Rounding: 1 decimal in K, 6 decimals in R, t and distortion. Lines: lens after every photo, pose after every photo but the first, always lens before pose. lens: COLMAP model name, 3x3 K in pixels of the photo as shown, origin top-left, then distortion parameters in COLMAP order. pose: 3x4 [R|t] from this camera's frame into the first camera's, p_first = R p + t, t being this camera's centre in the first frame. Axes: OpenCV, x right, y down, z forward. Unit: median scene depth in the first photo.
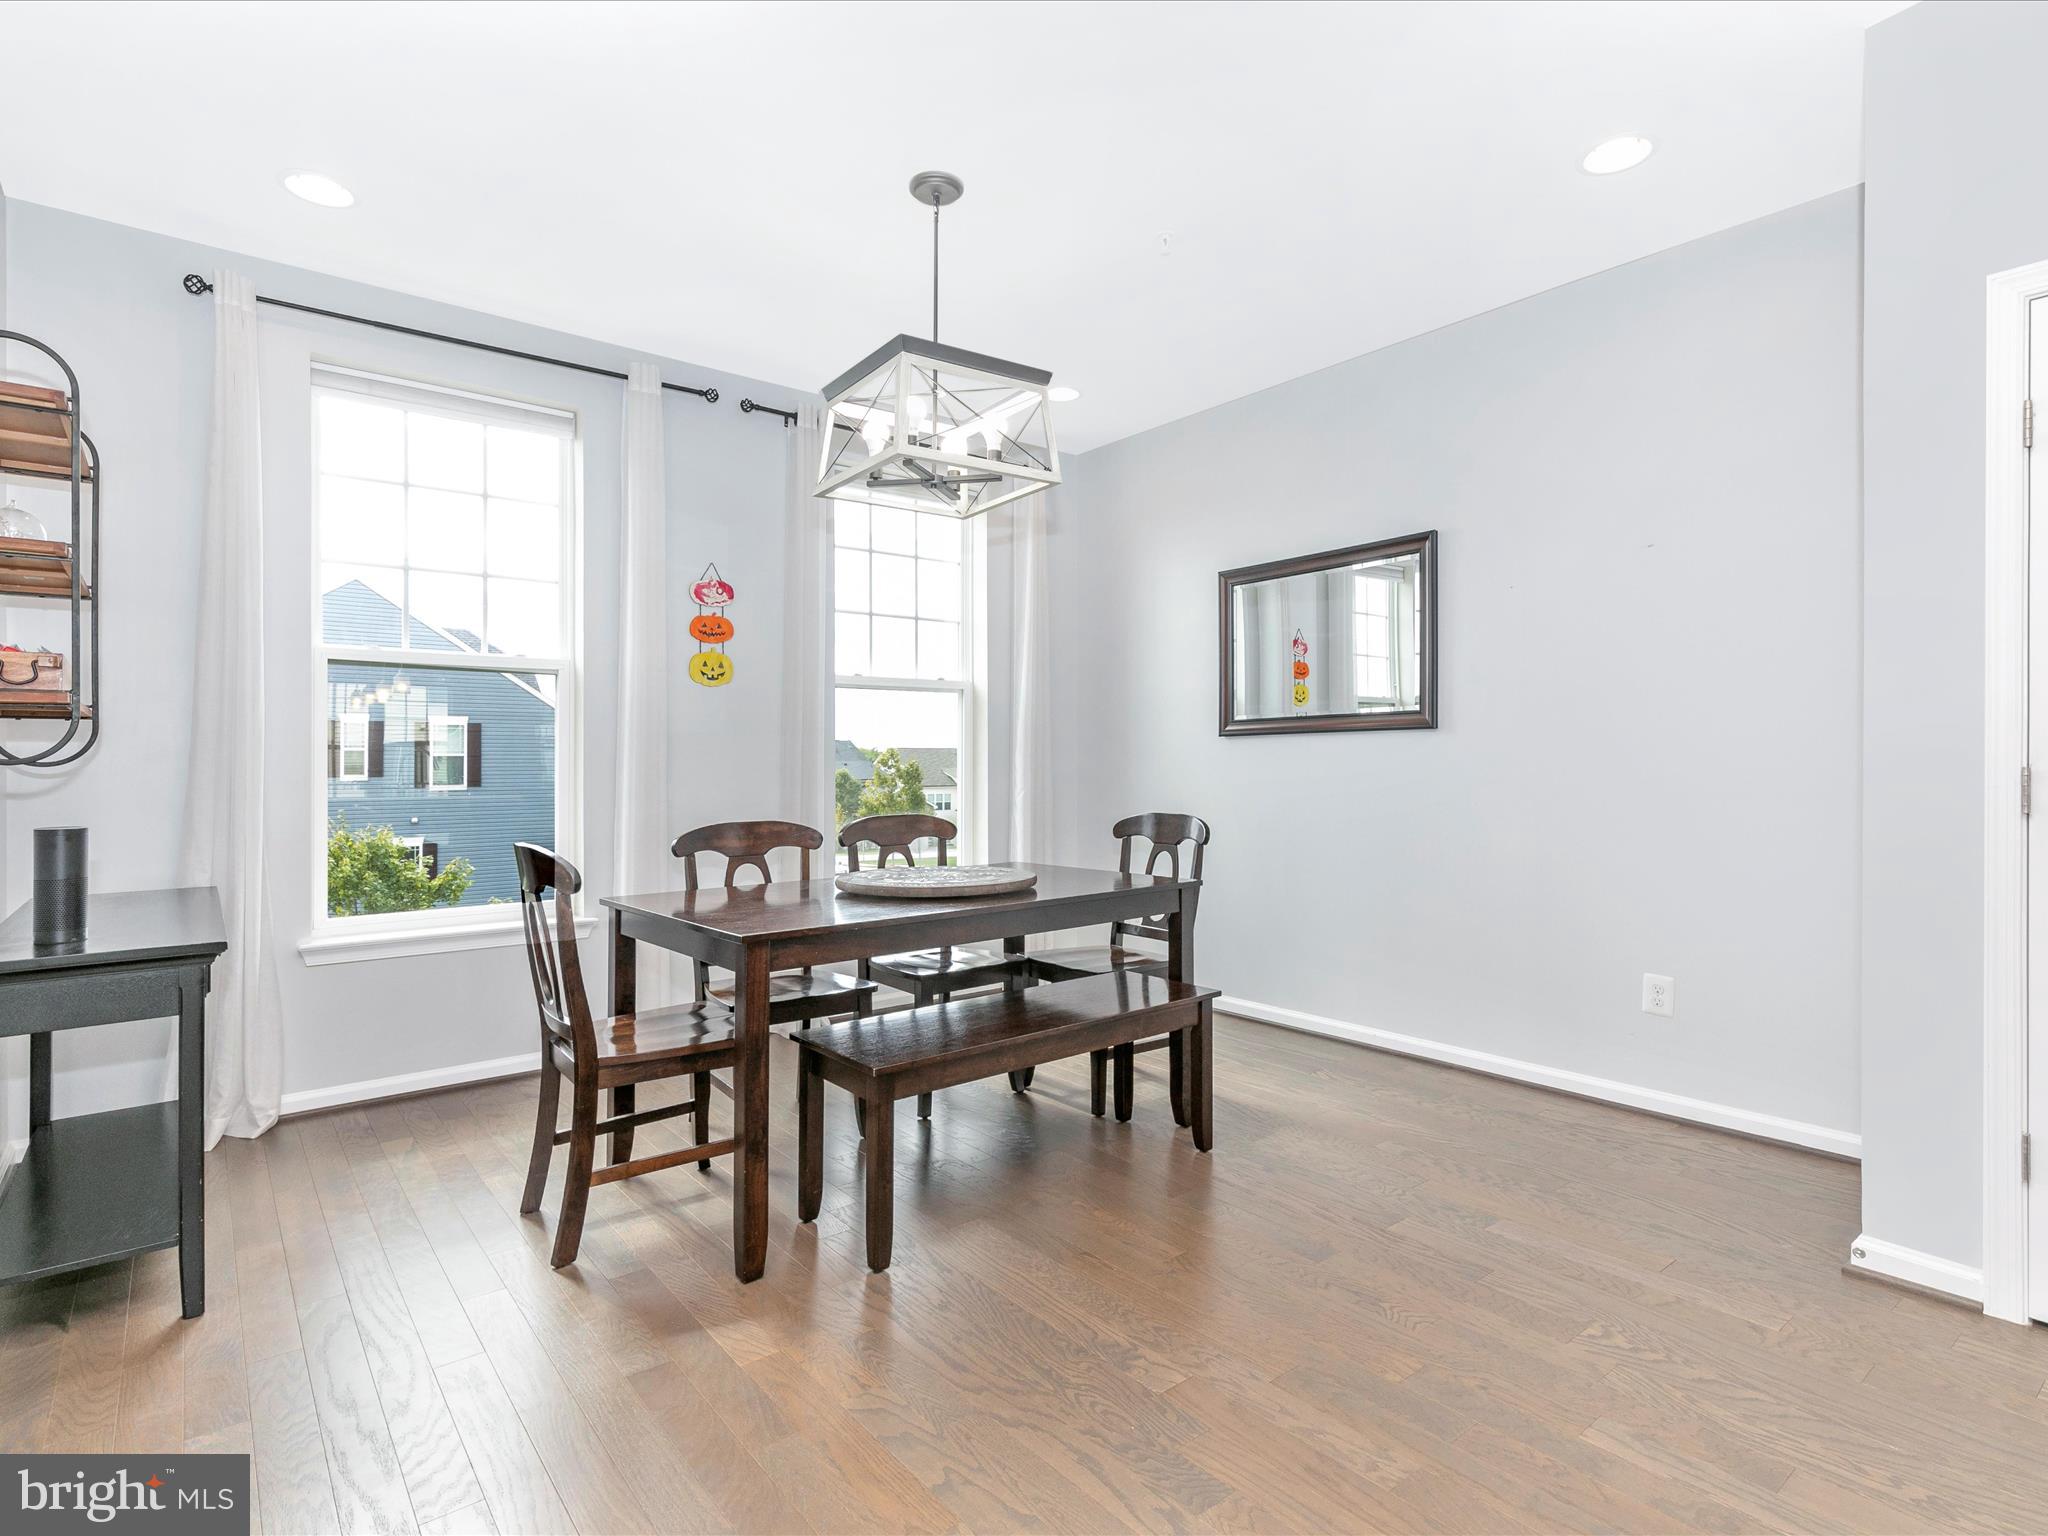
lens RADIAL K [[1046.0, 0, 1012.2], [0, 1046.0, 793.2], [0, 0, 1]] dist [0.014782, -0.000505]
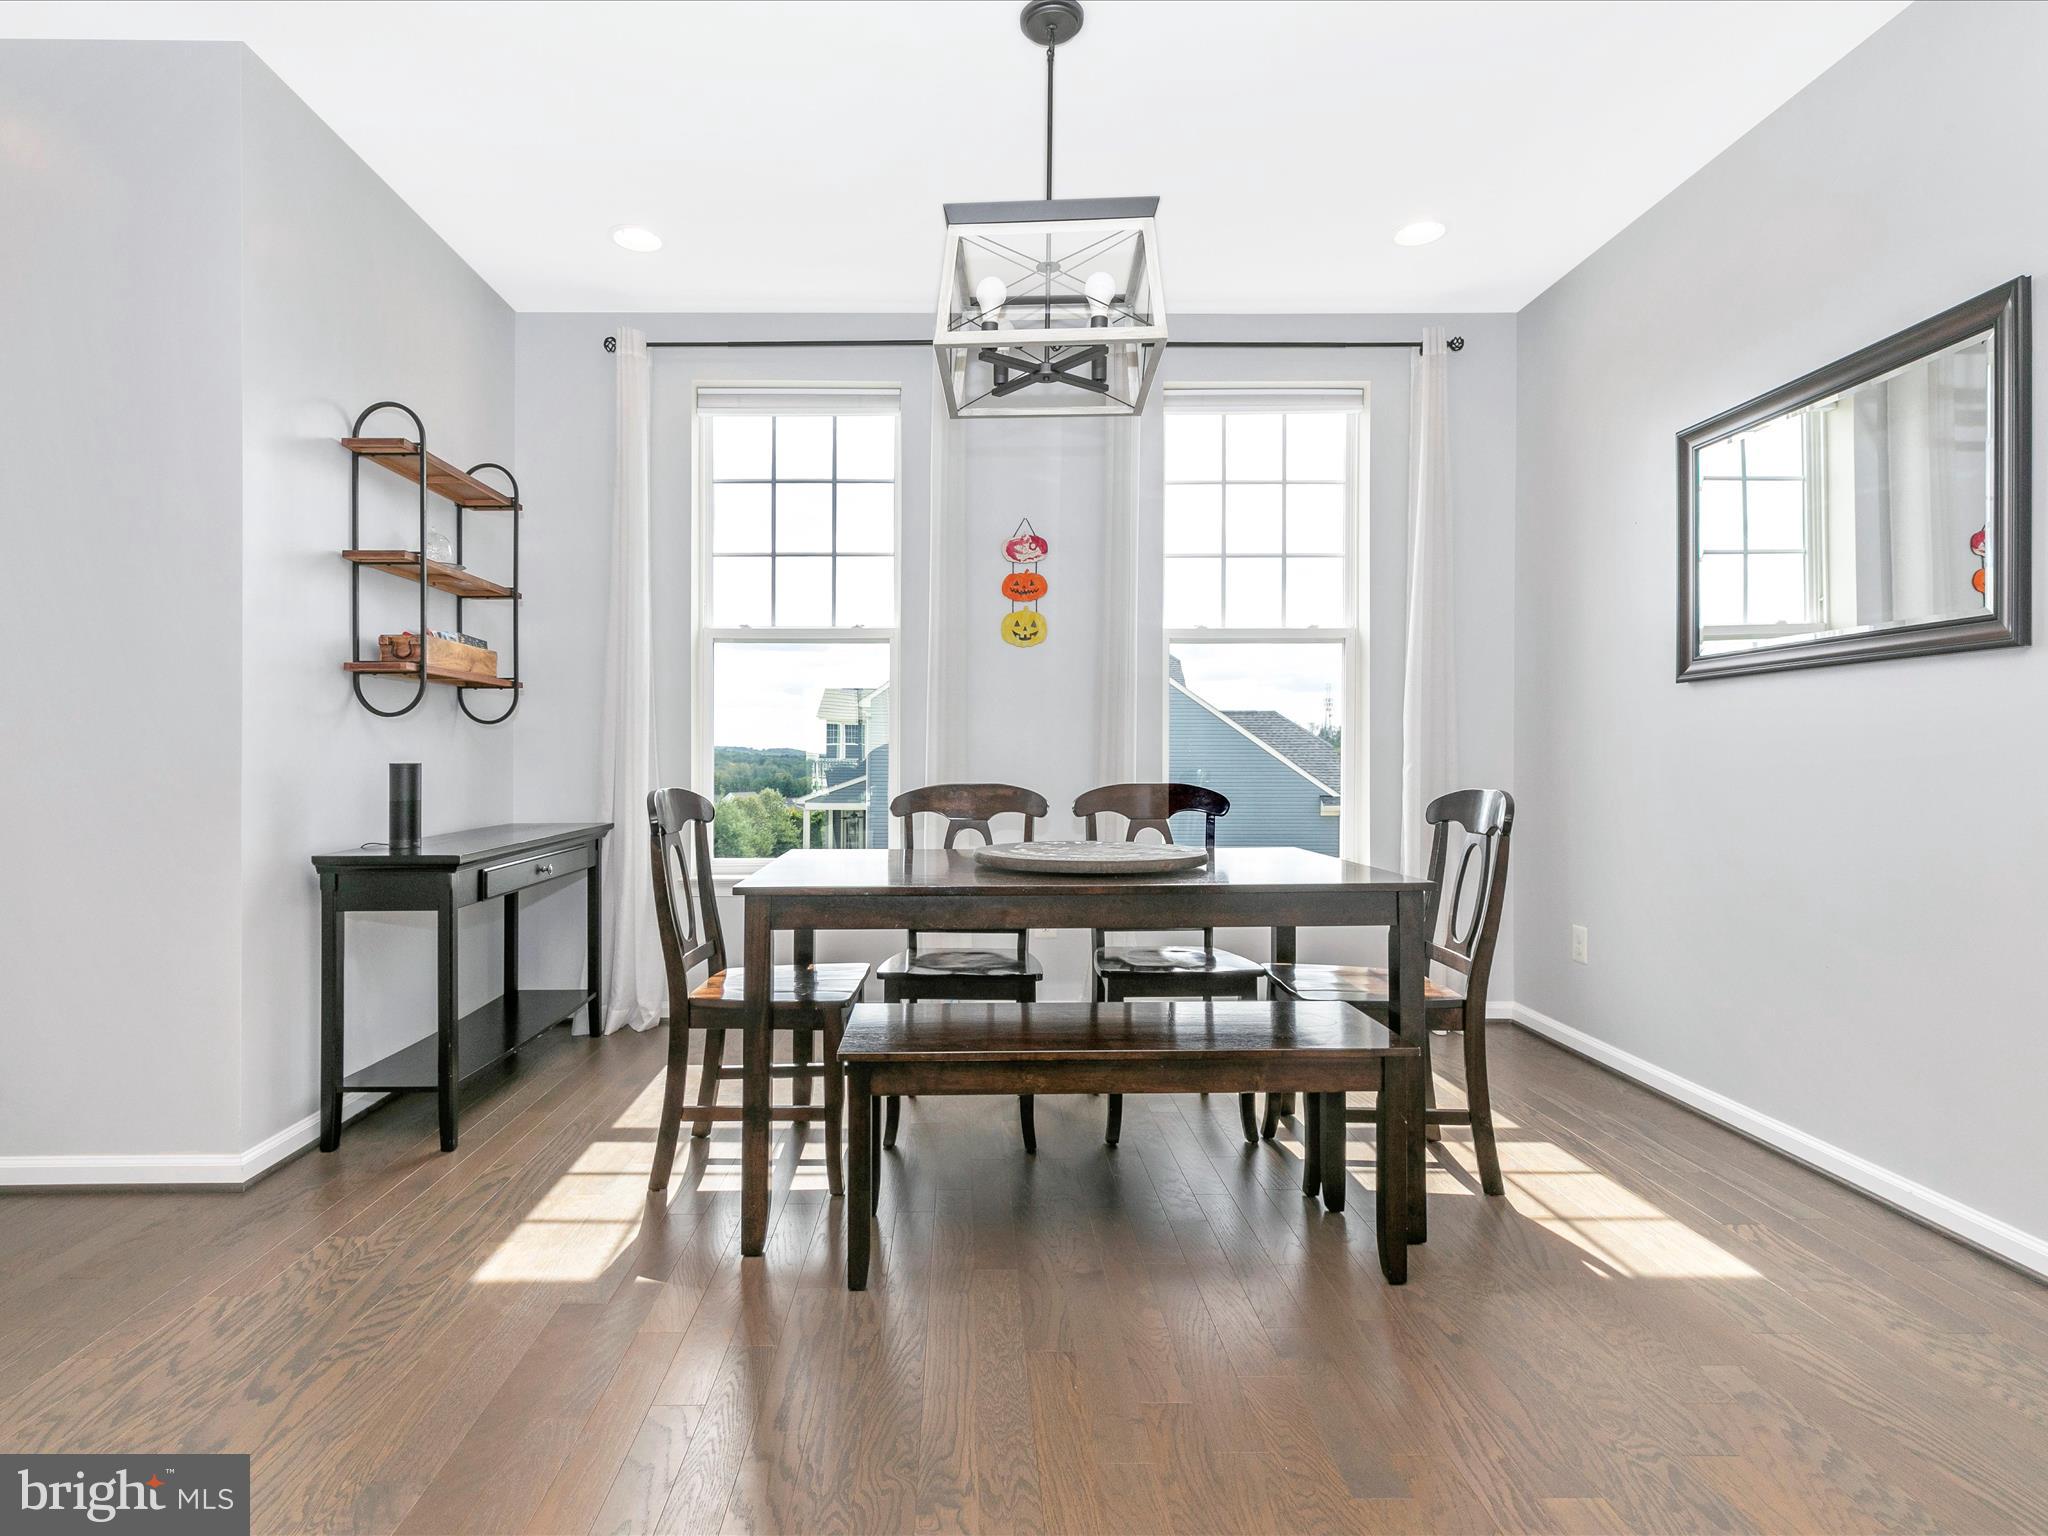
lens RADIAL K [[1074.3, 0, 1010.2], [0, 1074.3, 772.5], [0, 0, 1]] dist [0.012506, -0.001049]
pose [[0.786503, 0.017211, -0.617347, 0.346810], [-0.025907, 0.999651, -0.005137, 0.020528], [0.617043, 0.020034, 0.786674, 0.248063]]
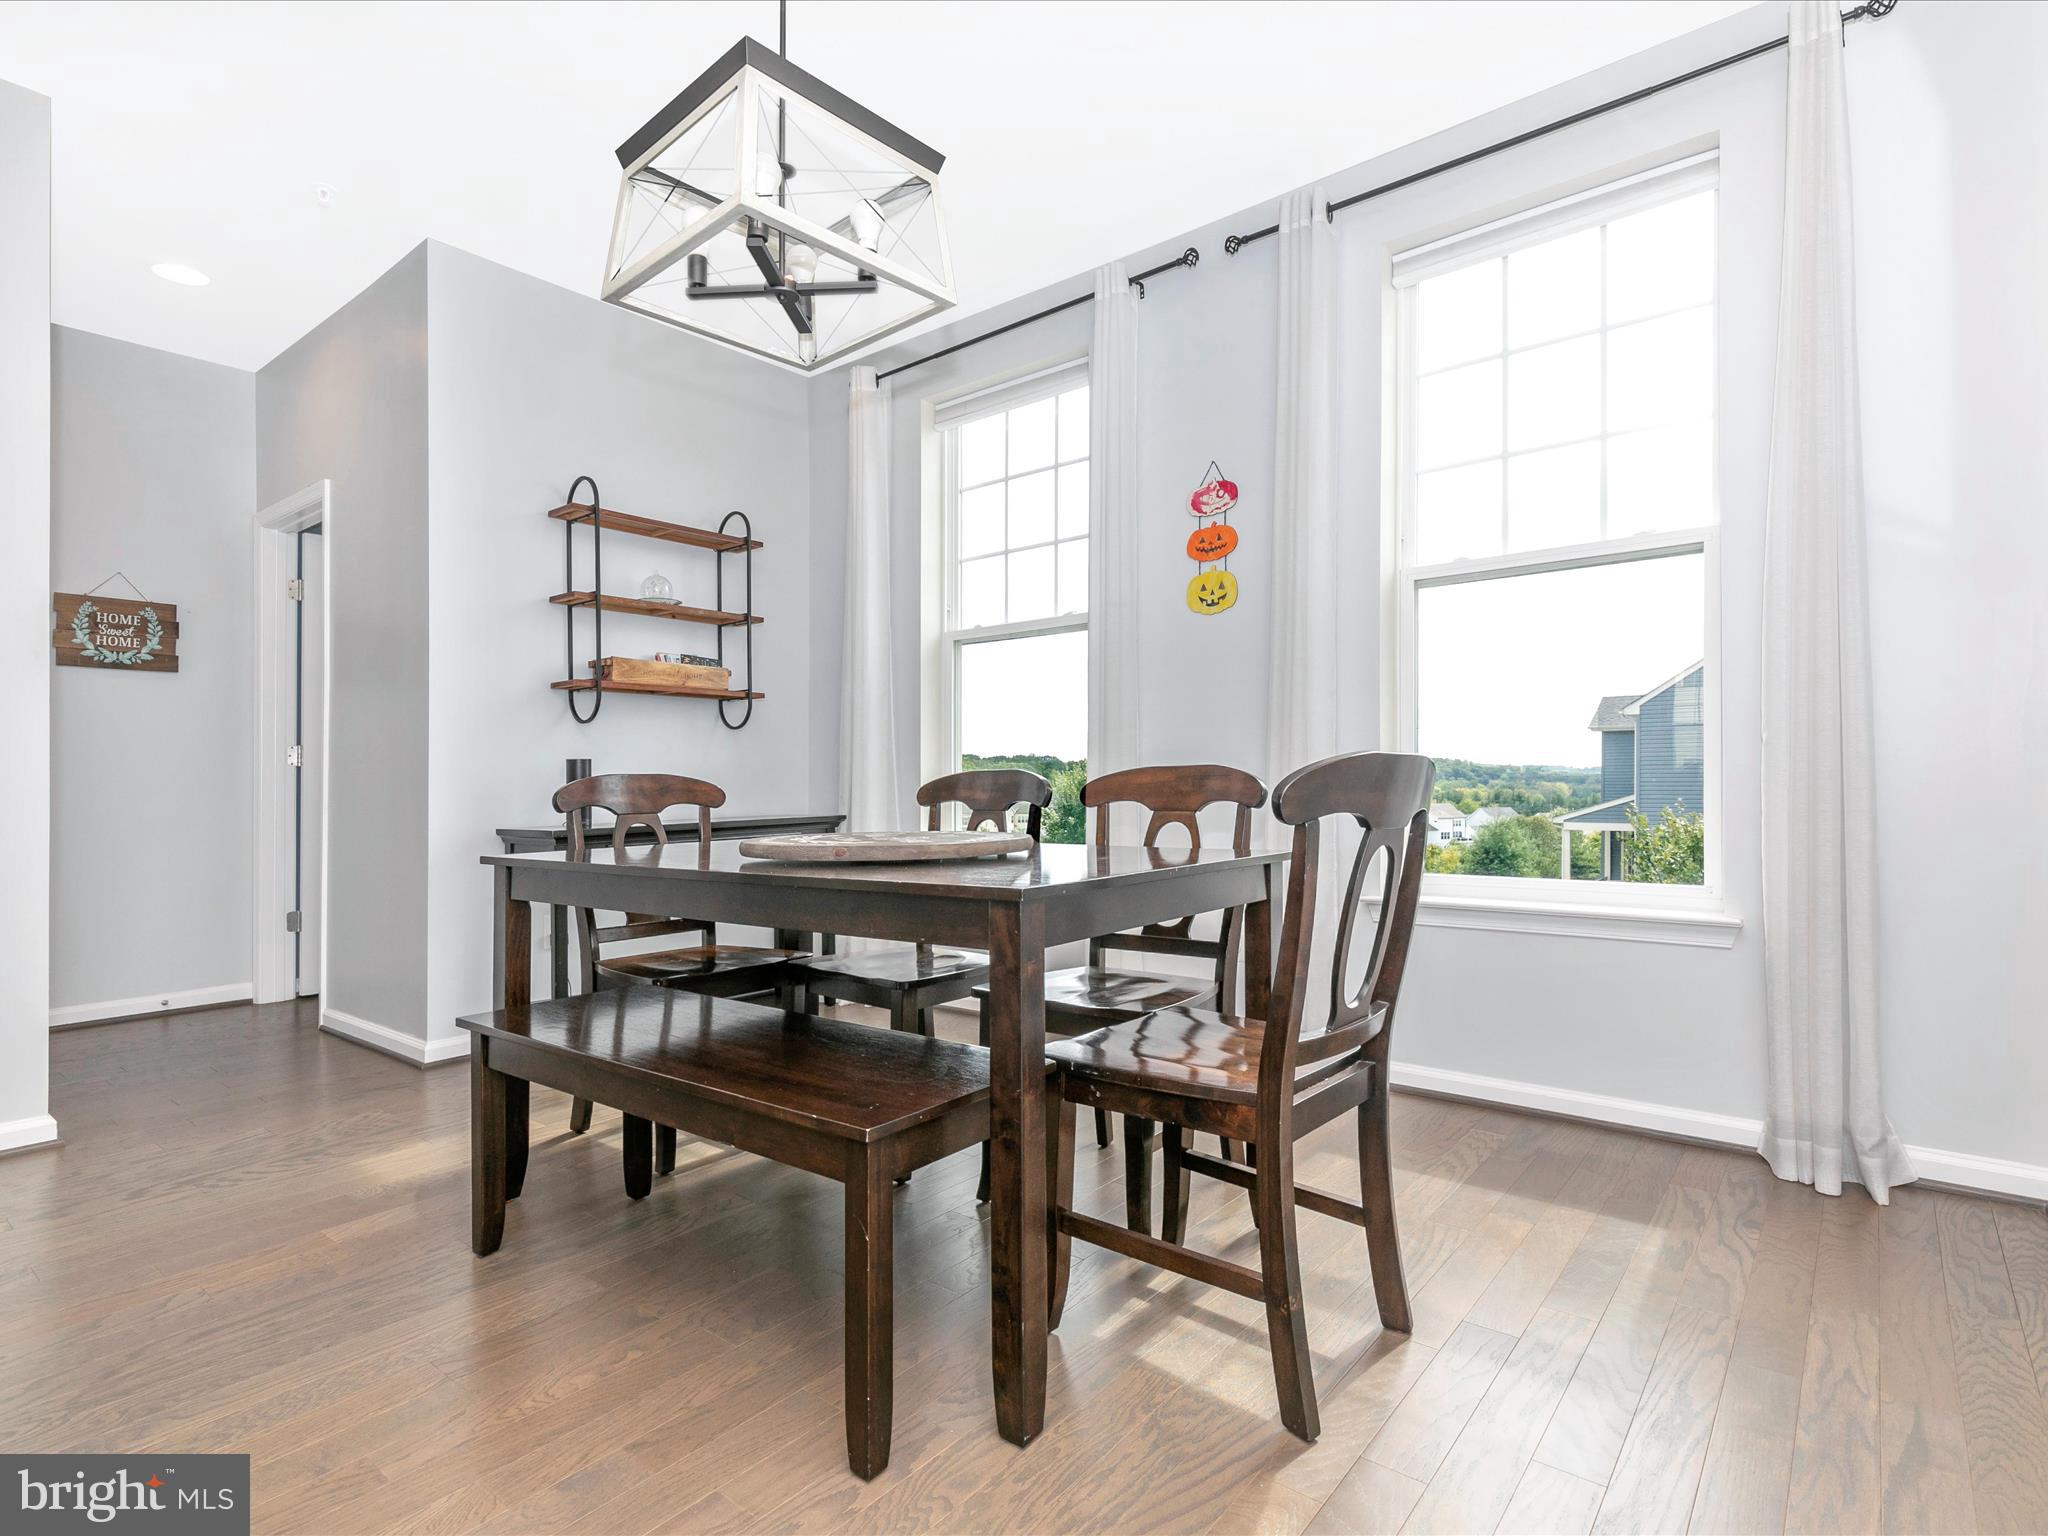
lens RADIAL K [[1060.5, 0, 1024.0], [0, 1060.5, 768.0], [0, 0, 1]] dist [0.005550, -0.000023]
pose [[0.179620, -0.007317, -0.983709, 0.544235], [-0.018282, 0.999775, -0.010775, 0.031017], [0.983566, 0.019919, 0.179446, 0.794284]]
